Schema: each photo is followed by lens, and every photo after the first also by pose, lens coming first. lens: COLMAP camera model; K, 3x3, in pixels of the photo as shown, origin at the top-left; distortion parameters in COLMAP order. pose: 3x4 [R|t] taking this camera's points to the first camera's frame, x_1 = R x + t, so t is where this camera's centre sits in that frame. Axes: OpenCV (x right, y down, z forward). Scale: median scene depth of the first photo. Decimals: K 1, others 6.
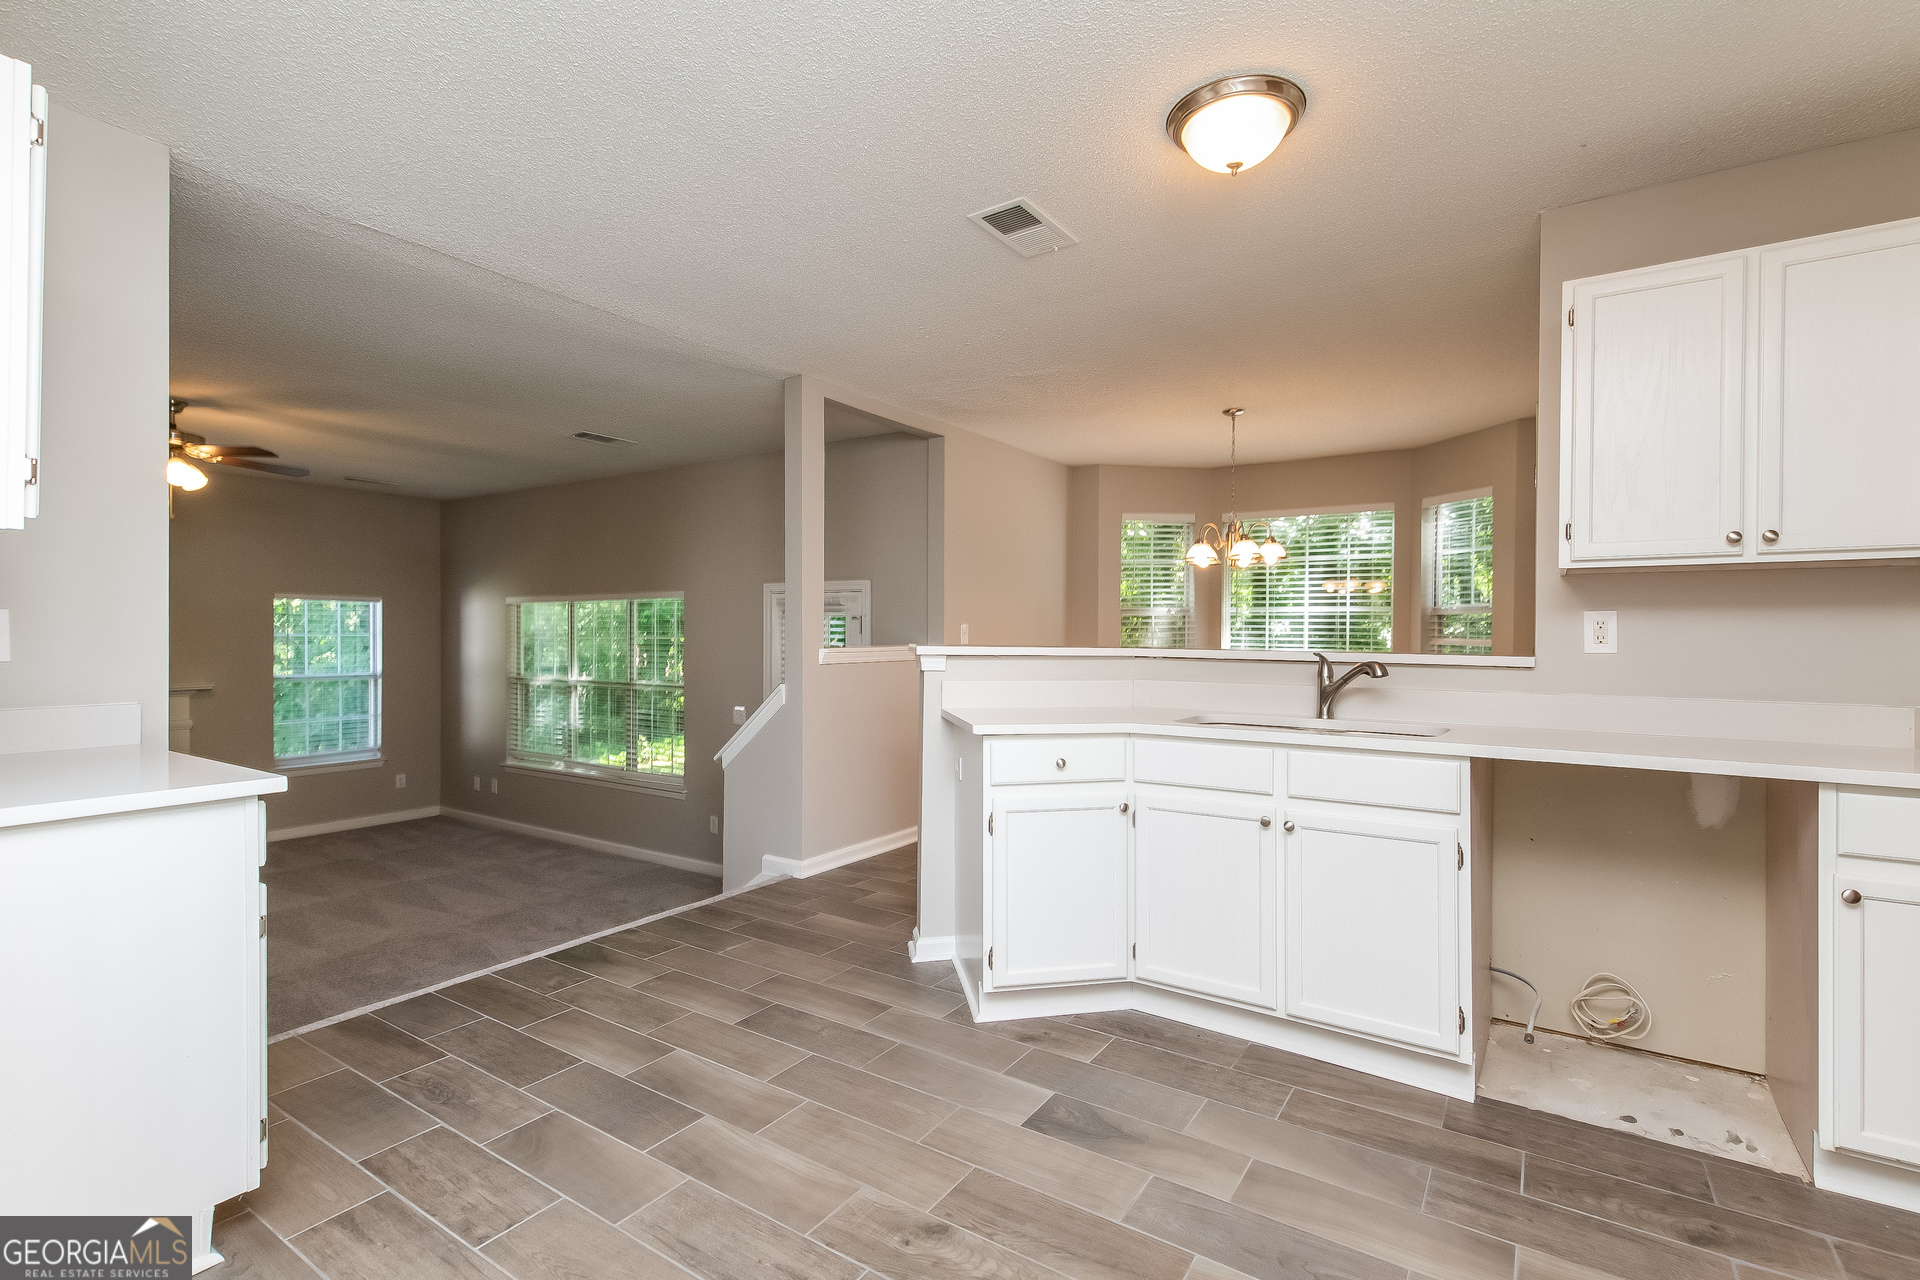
lens RADIAL K [[884.9, 0, 965.4], [0, 884.9, 629.7], [0, 0, 1]] dist [0.005072, 0.000386]
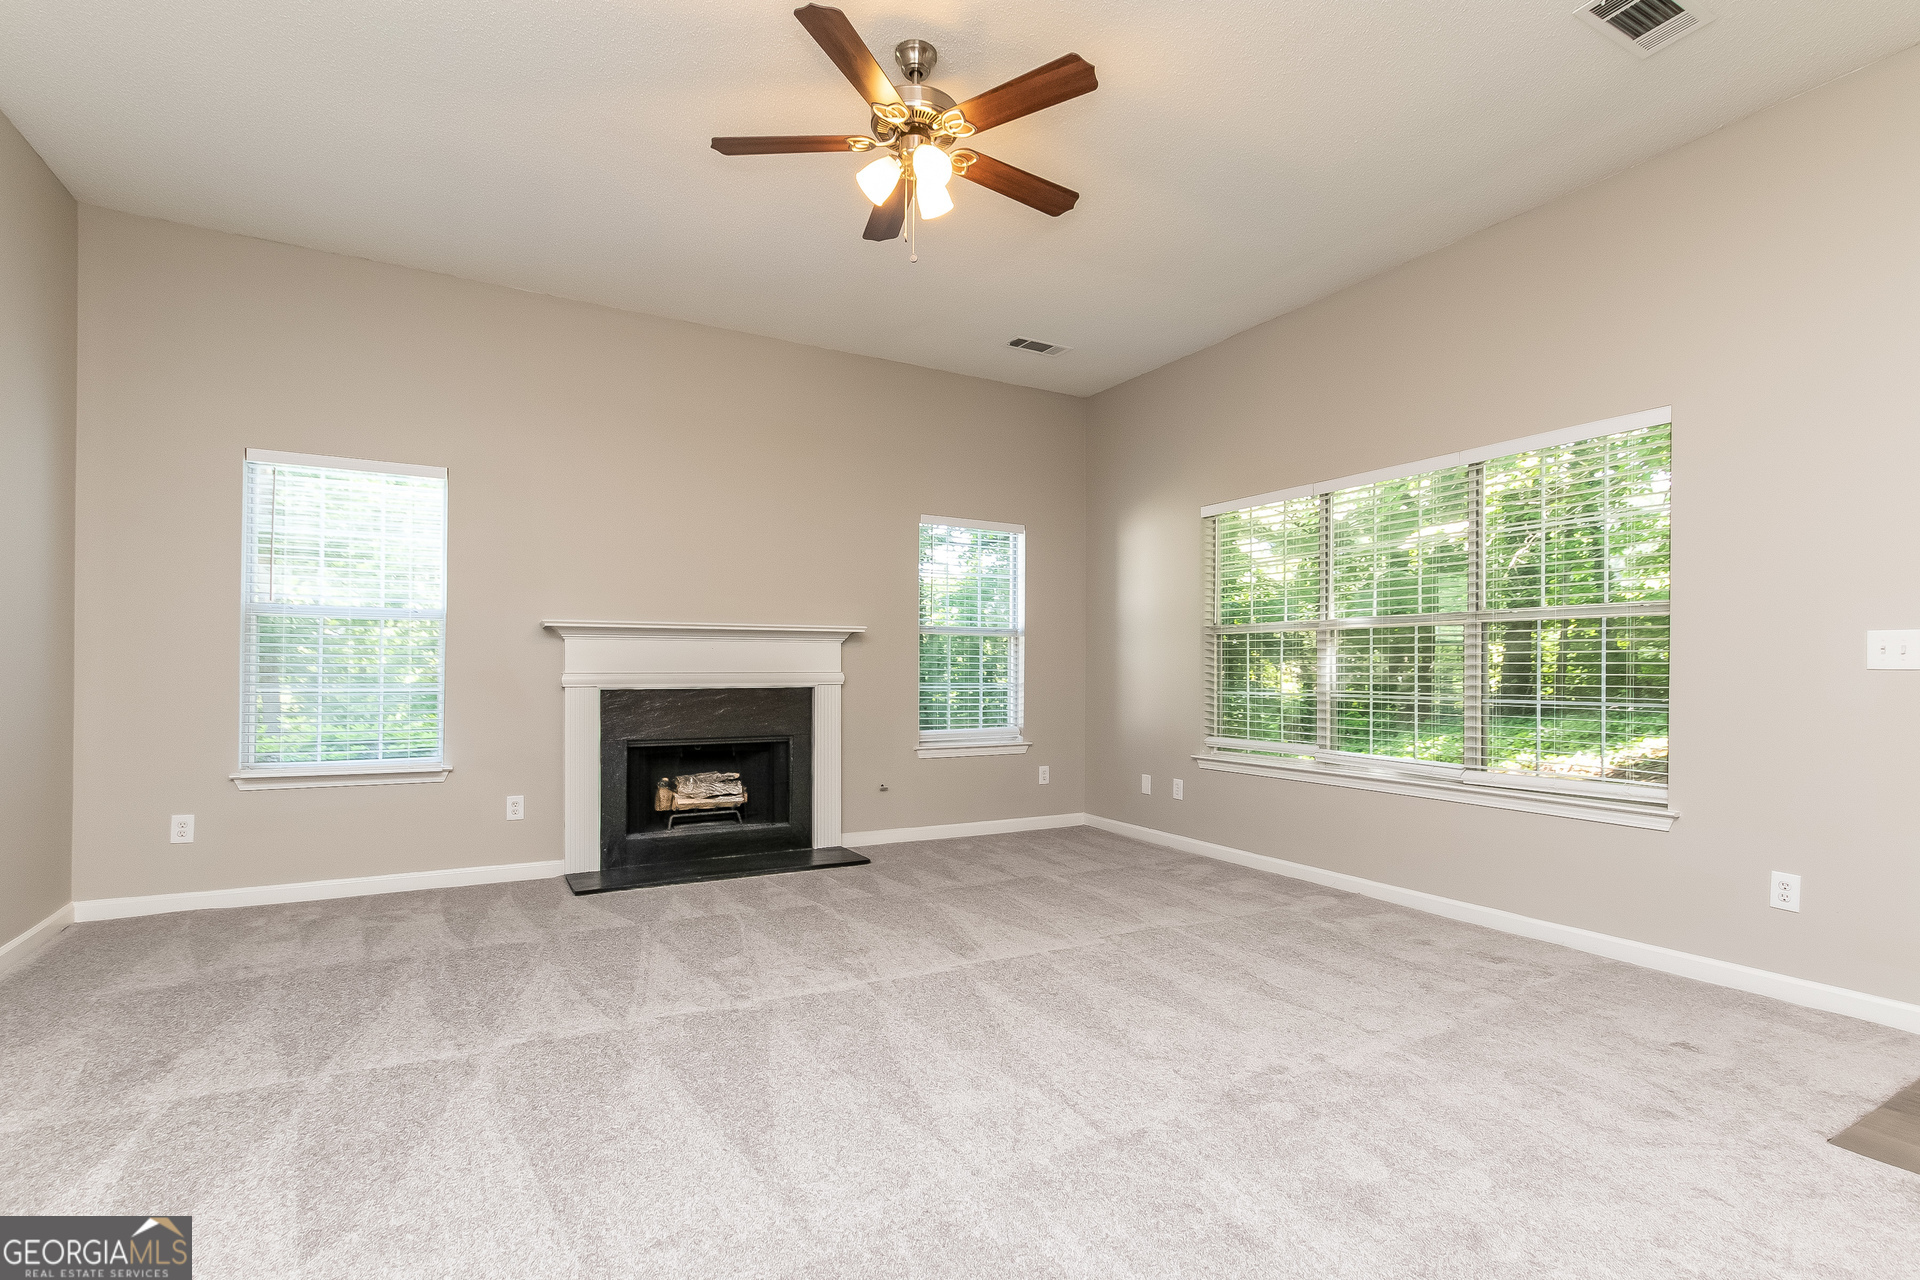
lens RADIAL K [[884.9, 0, 955.5], [0, 884.9, 653.6], [0, 0, 1]] dist [0.005072, 0.000386]
pose [[0.892124, -0.006822, -0.451739, -0.374380], [-0.001474, 0.999837, -0.018009, 0.083785], [0.451788, 0.016732, 0.891969, 0.308564]]
